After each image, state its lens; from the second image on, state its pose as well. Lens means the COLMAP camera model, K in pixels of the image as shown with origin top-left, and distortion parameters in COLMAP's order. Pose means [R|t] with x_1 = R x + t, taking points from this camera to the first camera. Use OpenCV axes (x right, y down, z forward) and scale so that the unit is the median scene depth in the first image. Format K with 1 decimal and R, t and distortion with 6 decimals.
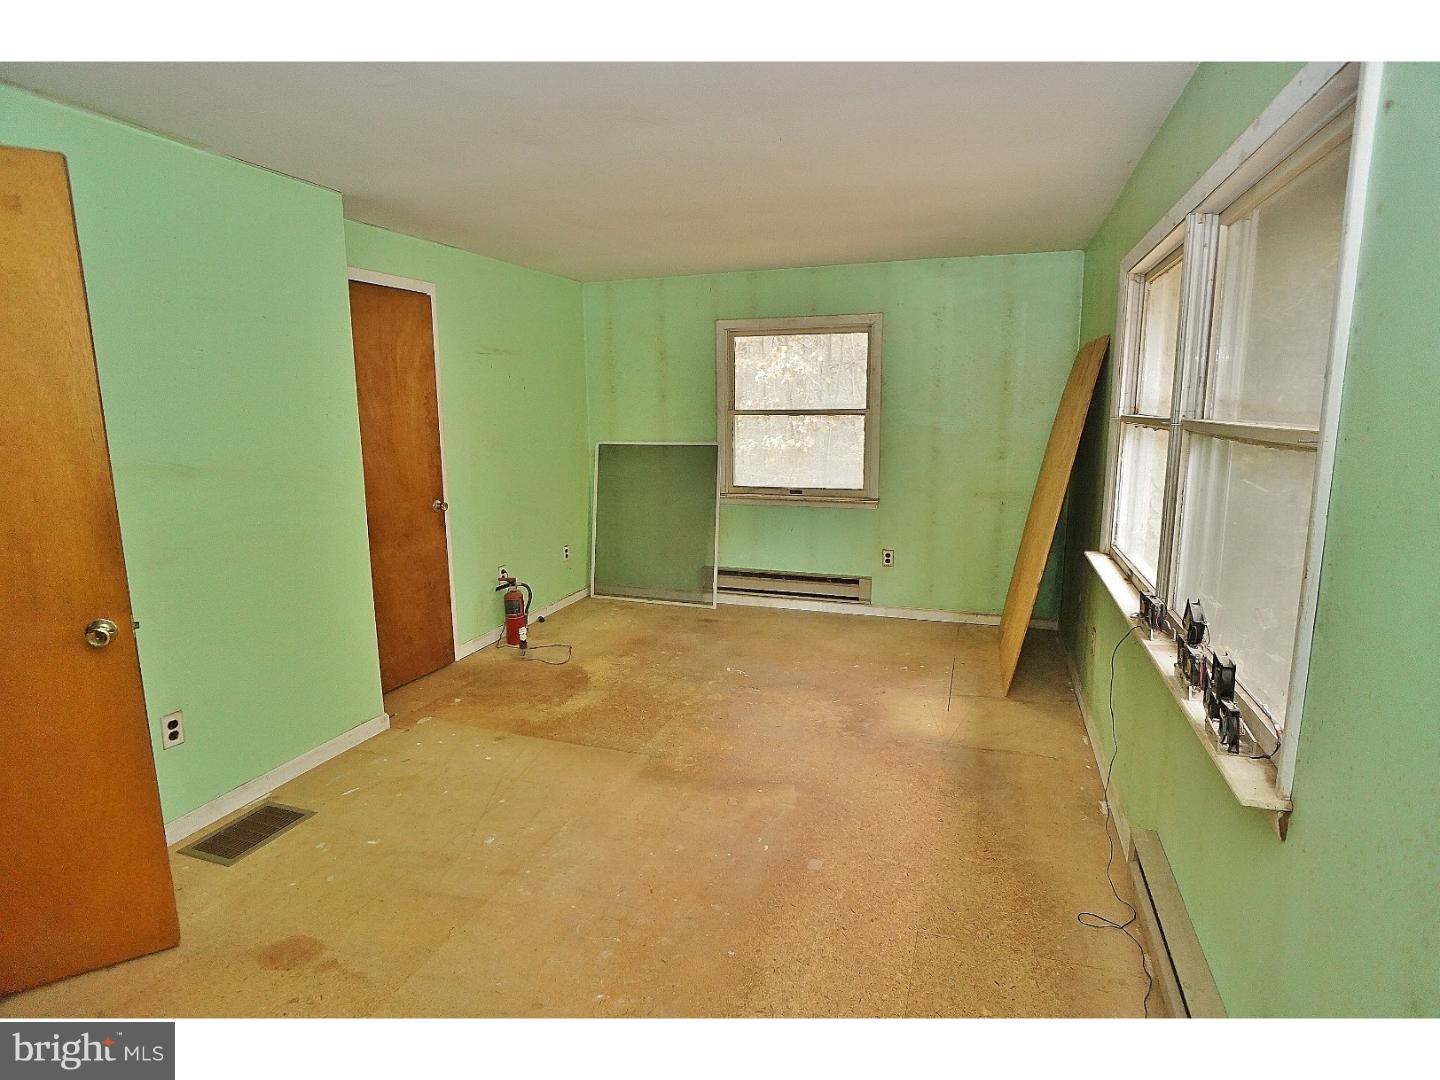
lens RADIAL K [[764.1, 0, 720.0], [0, 764.1, 540.0], [0, 0, 1]] dist [0.000456, -0.000014]
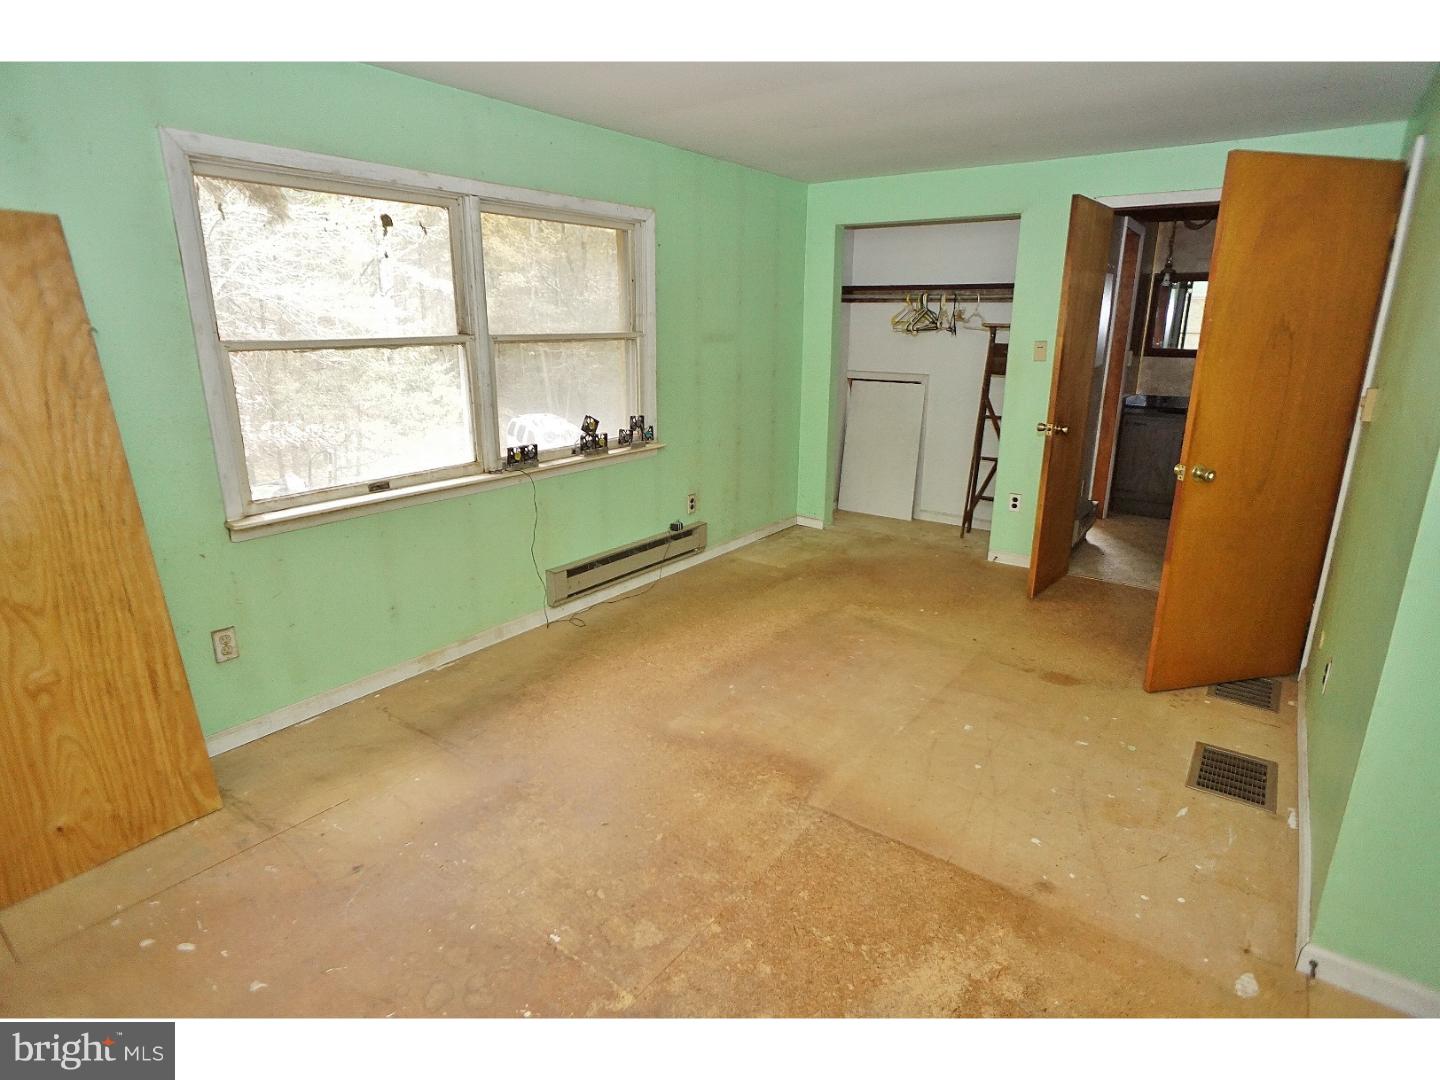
lens RADIAL K [[764.1, 0, 720.0], [0, 764.1, 540.0], [0, 0, 1]] dist [0.000456, -0.000014]
pose [[-0.954963, -0.077402, 0.286453, -0.205880], [0.056494, 0.900294, 0.431601, -0.279624], [-0.291299, 0.428346, -0.855374, 1.560772]]
